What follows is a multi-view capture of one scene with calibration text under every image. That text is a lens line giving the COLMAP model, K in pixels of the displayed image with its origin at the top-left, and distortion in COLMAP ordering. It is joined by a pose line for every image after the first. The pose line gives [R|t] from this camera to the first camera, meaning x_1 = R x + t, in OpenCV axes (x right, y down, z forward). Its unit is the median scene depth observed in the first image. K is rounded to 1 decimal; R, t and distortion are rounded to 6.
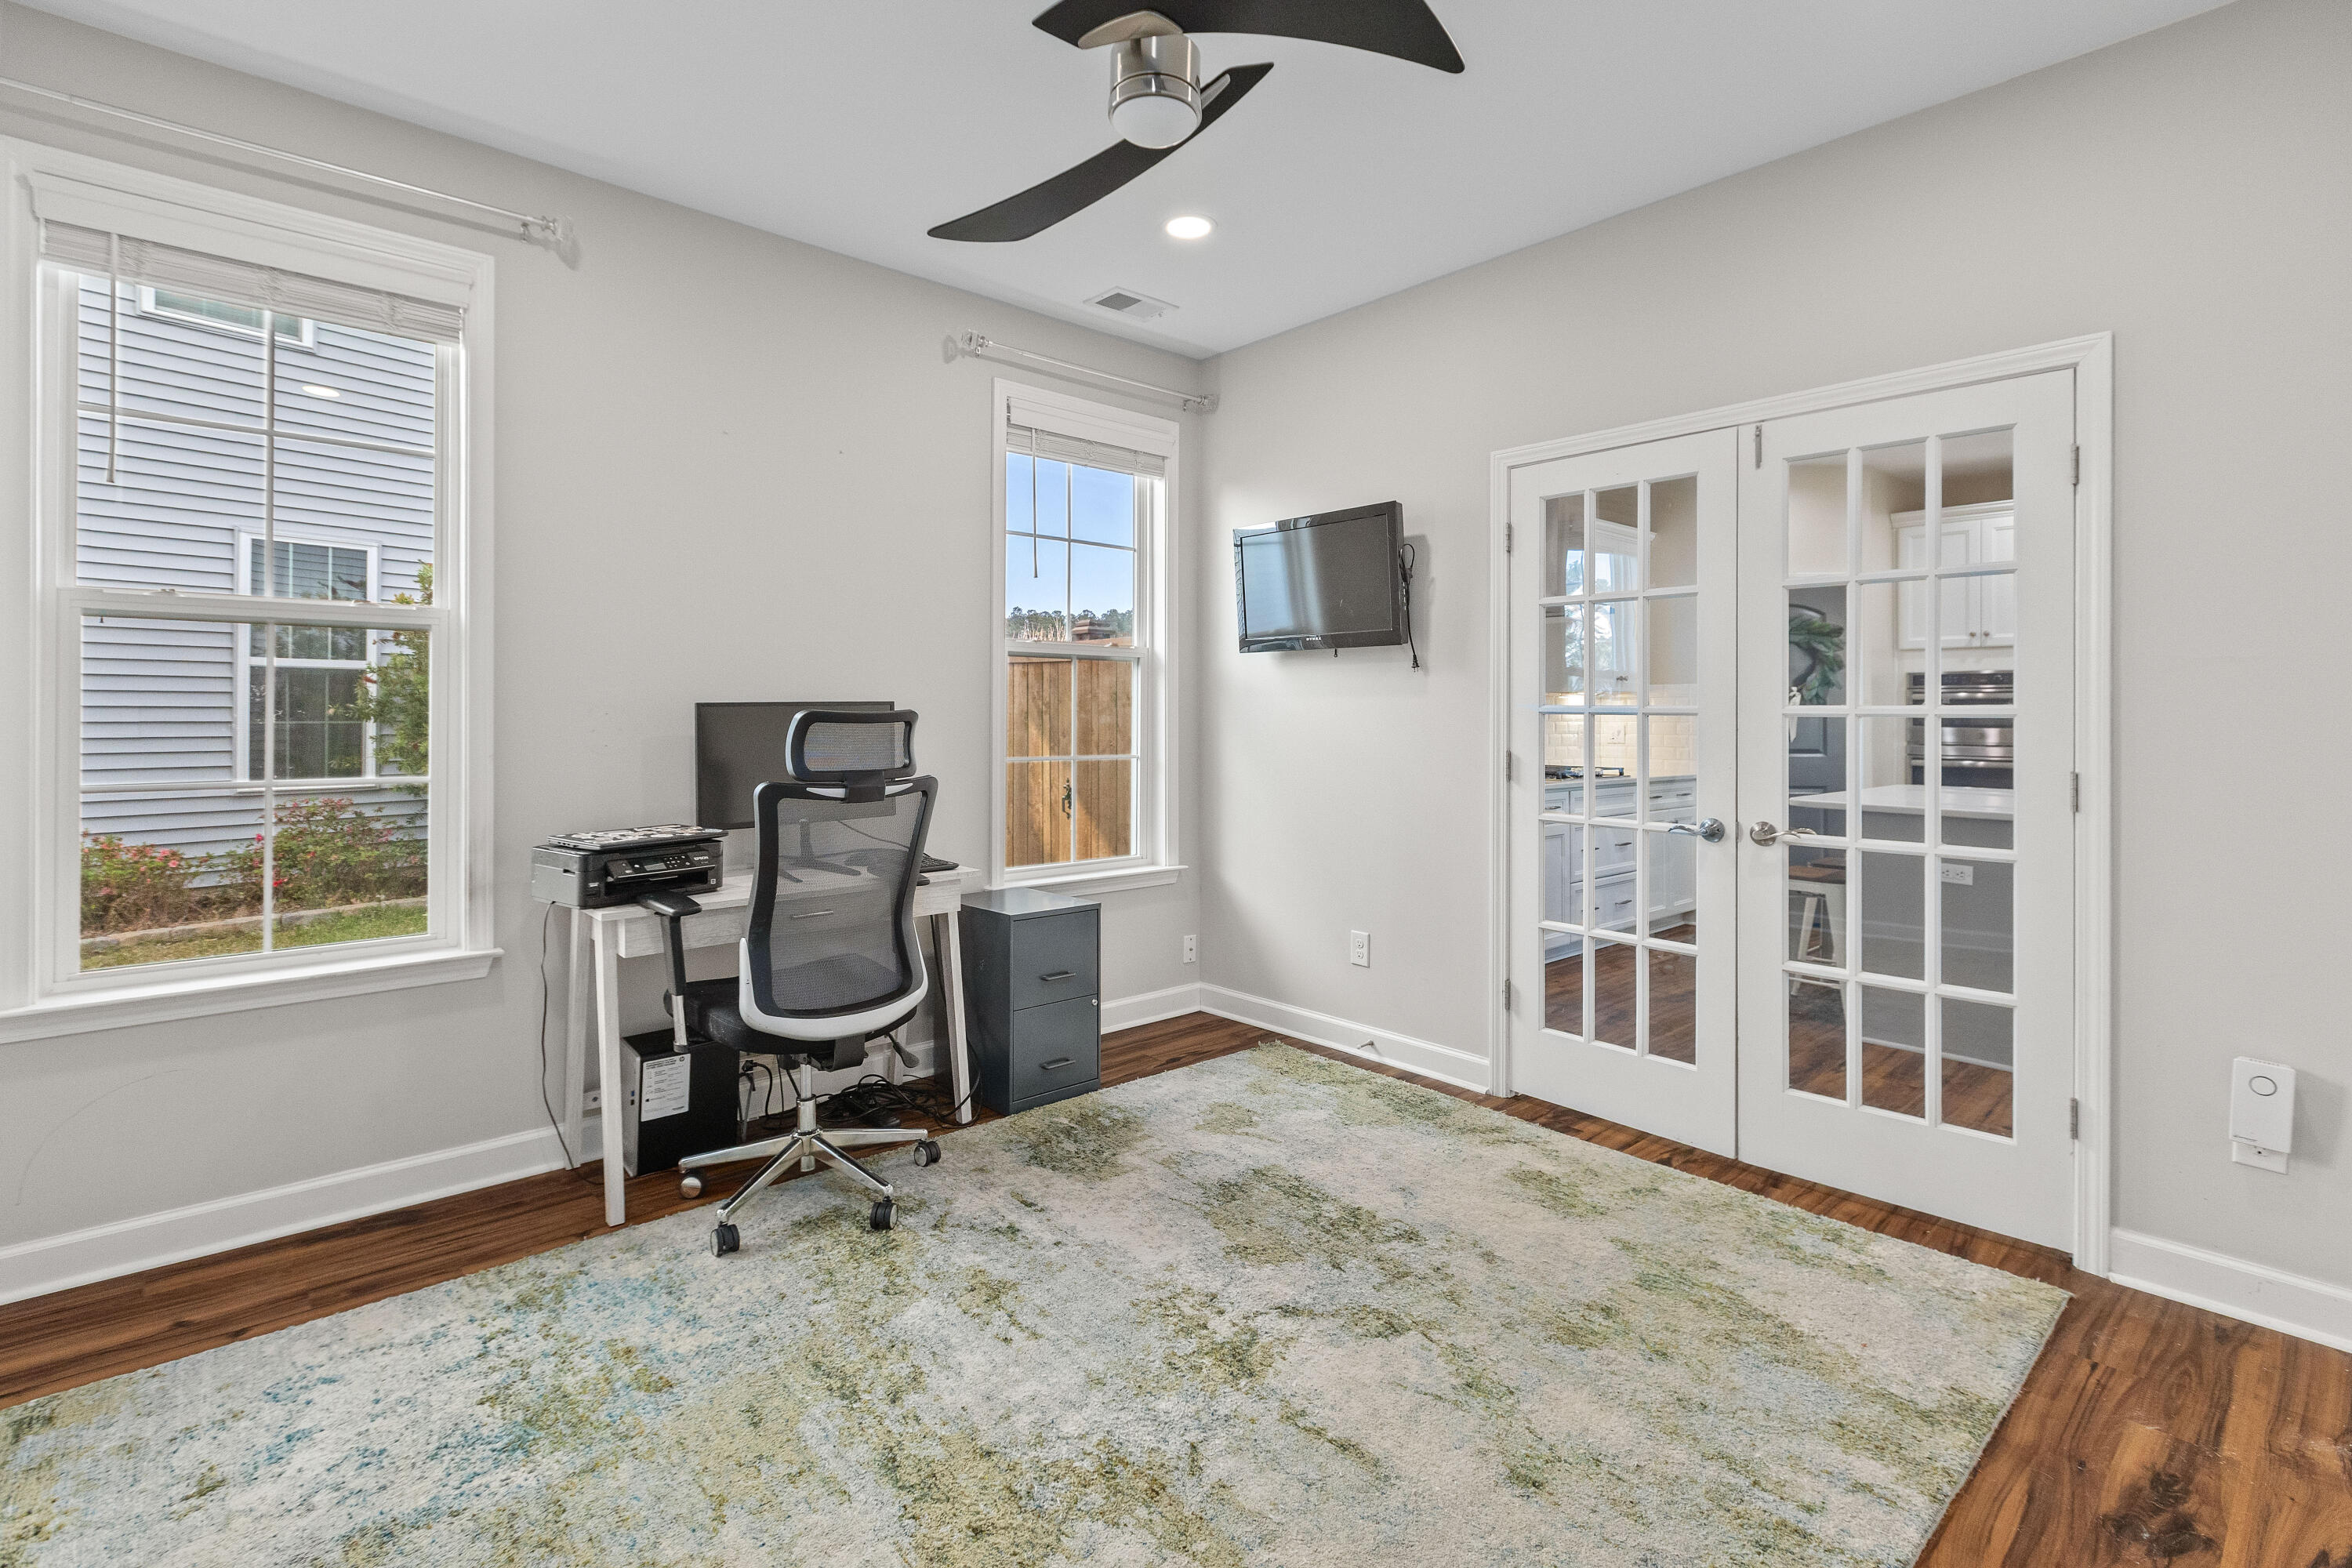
lens RADIAL K [[1076.2, 0, 1155.4], [0, 1076.2, 720.4], [0, 0, 1]] dist [0.005532, 0.000111]
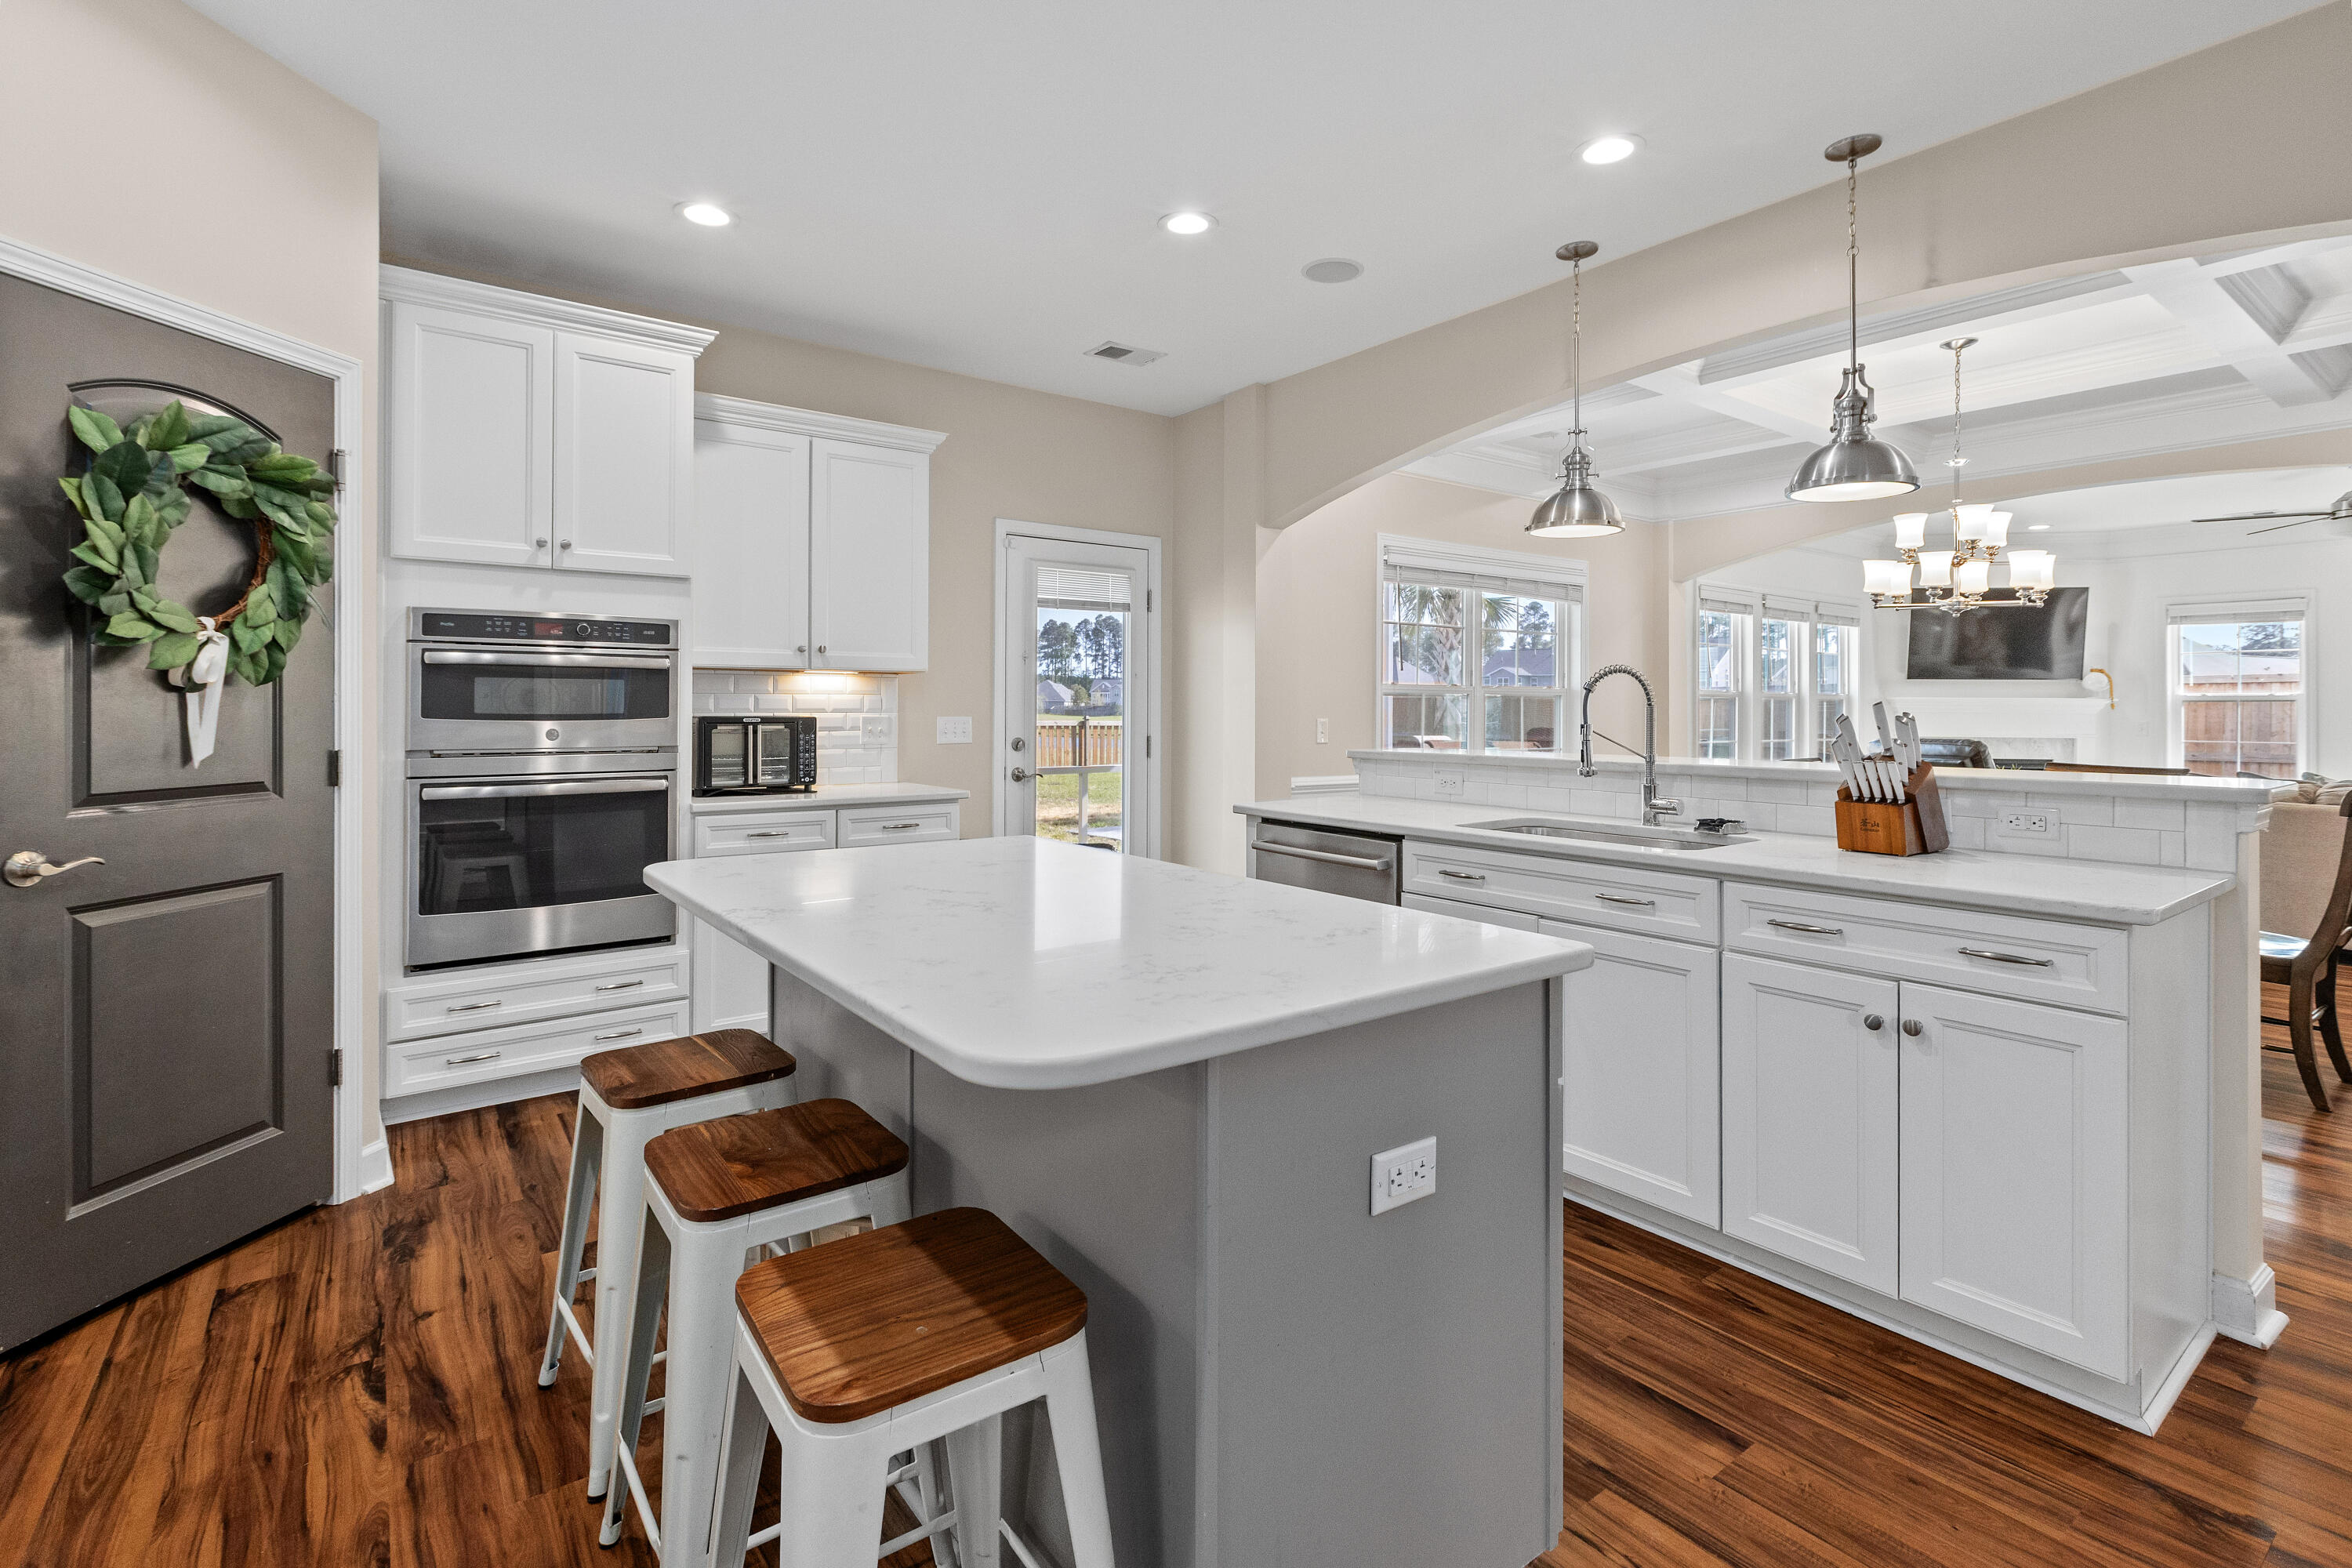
lens RADIAL K [[1076.2, 0, 1169.9], [0, 1076.2, 706.2], [0, 0, 1]] dist [0.005532, 0.000111]
pose [[0.077501, -0.002727, 0.996989, 0.347473], [0.001340, 0.999996, 0.002631, -0.001128], [-0.996991, 0.001132, 0.077504, 0.891617]]
